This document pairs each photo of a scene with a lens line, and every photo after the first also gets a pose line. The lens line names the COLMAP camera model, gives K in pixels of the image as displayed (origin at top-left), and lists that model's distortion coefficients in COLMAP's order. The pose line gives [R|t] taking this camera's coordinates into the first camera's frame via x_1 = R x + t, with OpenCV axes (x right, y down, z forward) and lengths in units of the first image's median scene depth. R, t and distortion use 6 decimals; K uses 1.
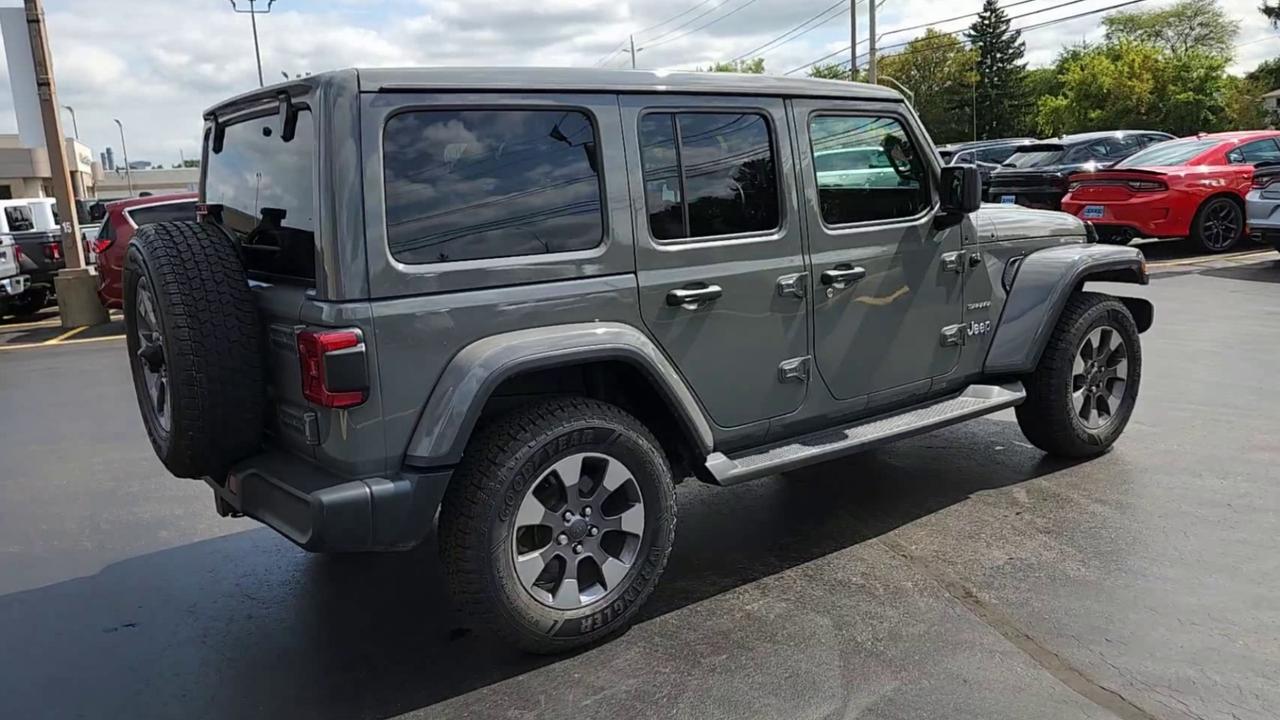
lens RADIAL K [[991.3, 0, 606.5], [0, 991.3, 358.3], [0, 0, 1]] dist [0.074162, -0.048165]
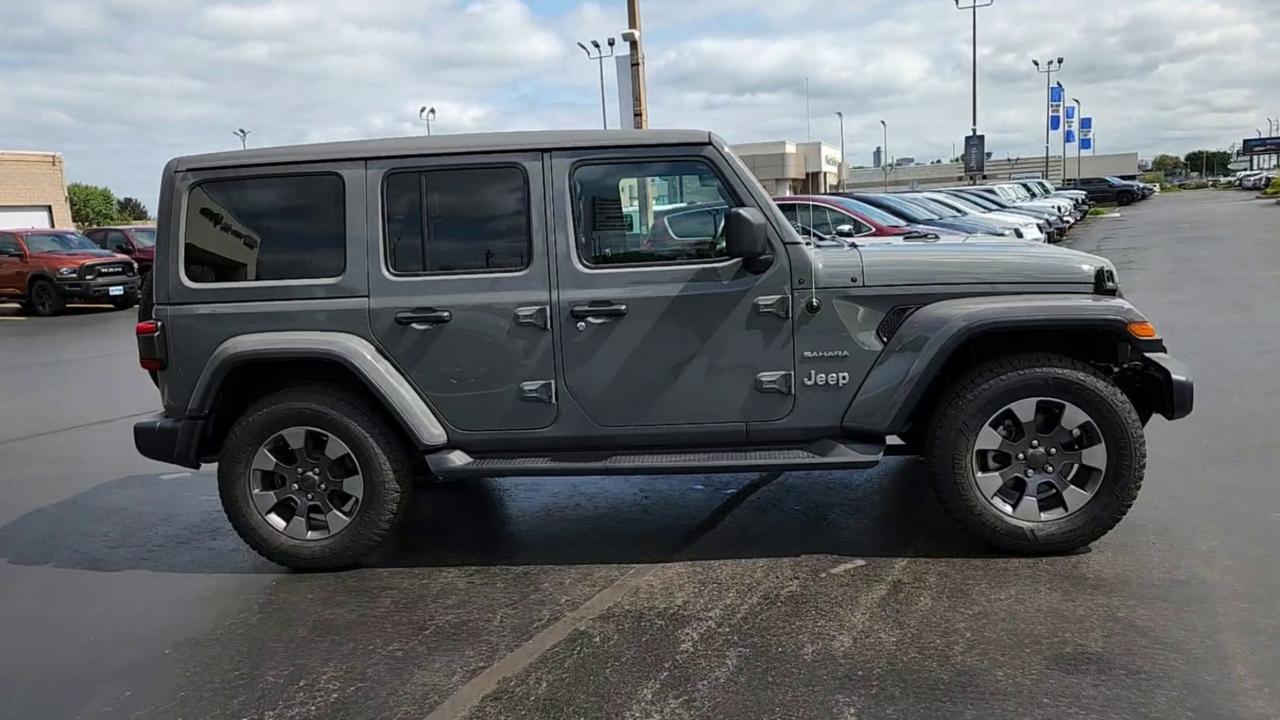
lens RADIAL K [[991.3, 0, 600.6], [0, 991.3, 364.6], [0, 0, 1]] dist [0.074162, -0.048165]
pose [[0.739708, 0.108176, -0.664177, 1.000242], [-0.098763, 0.993759, 0.051861, -0.085126], [0.665641, 0.027234, 0.745775, 0.207527]]
